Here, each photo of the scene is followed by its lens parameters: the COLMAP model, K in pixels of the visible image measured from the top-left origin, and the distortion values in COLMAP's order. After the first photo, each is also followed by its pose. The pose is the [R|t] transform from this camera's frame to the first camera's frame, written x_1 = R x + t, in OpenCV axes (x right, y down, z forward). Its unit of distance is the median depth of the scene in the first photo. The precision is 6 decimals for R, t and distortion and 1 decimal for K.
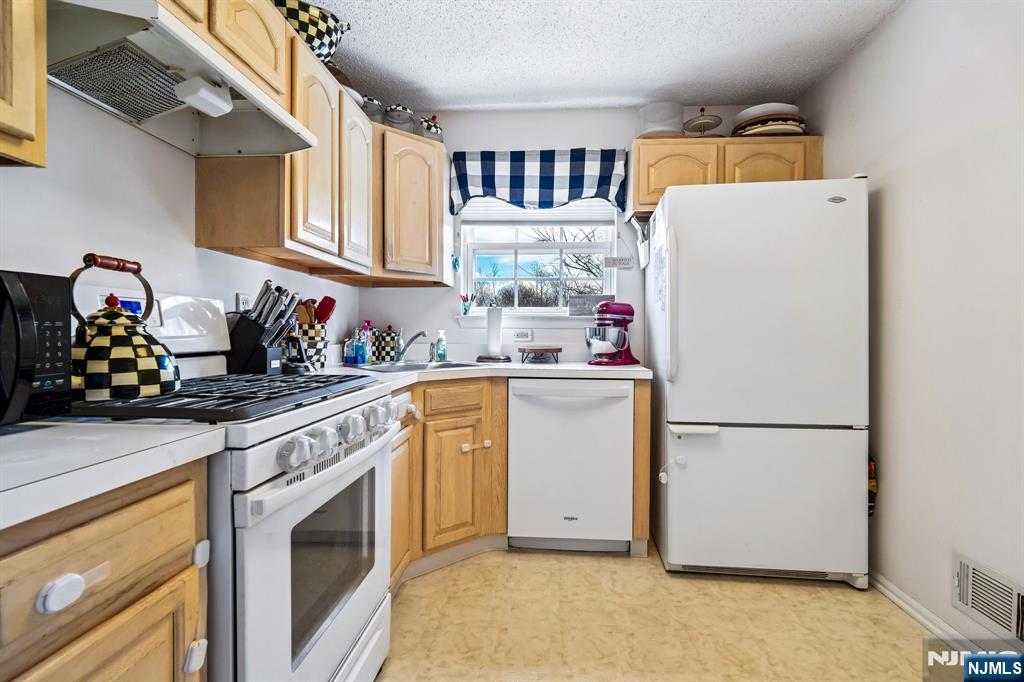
lens RADIAL K [[478.7, 0, 515.1], [0, 478.7, 335.7], [0, 0, 1]] dist [0.000275, -0.004647]
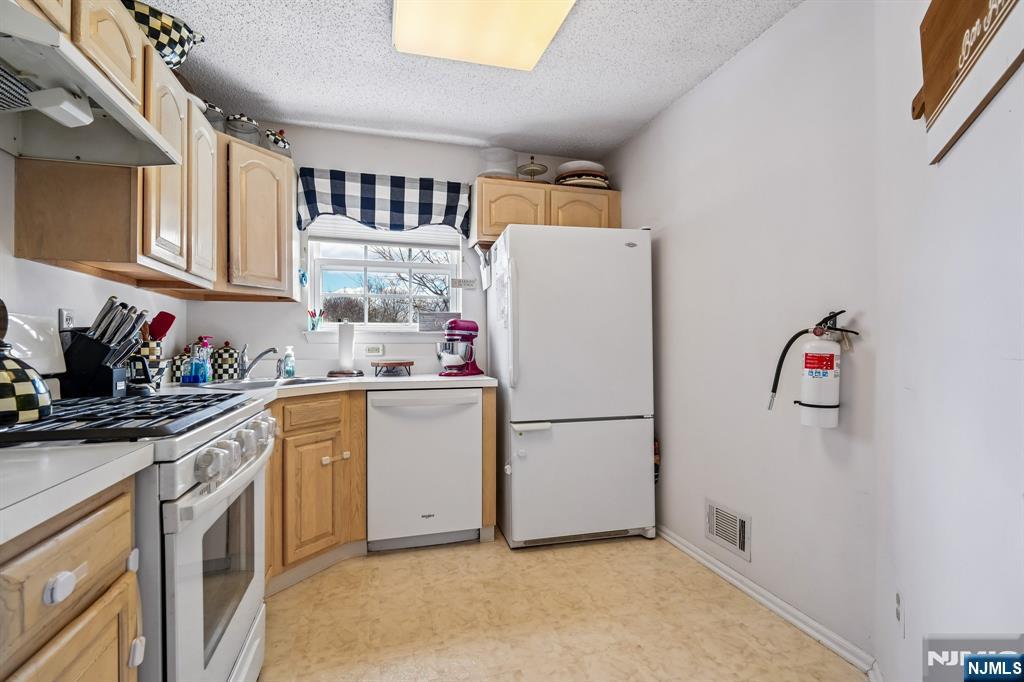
lens RADIAL K [[476.8, 0, 509.7], [0, 476.8, 345.2], [0, 0, 1]] dist [0.002022, 0.000197]
pose [[0.941887, -0.010236, 0.335774, -0.078250], [0.012068, 0.999922, -0.003368, -0.006313], [-0.335714, 0.007225, 0.941936, -0.112203]]
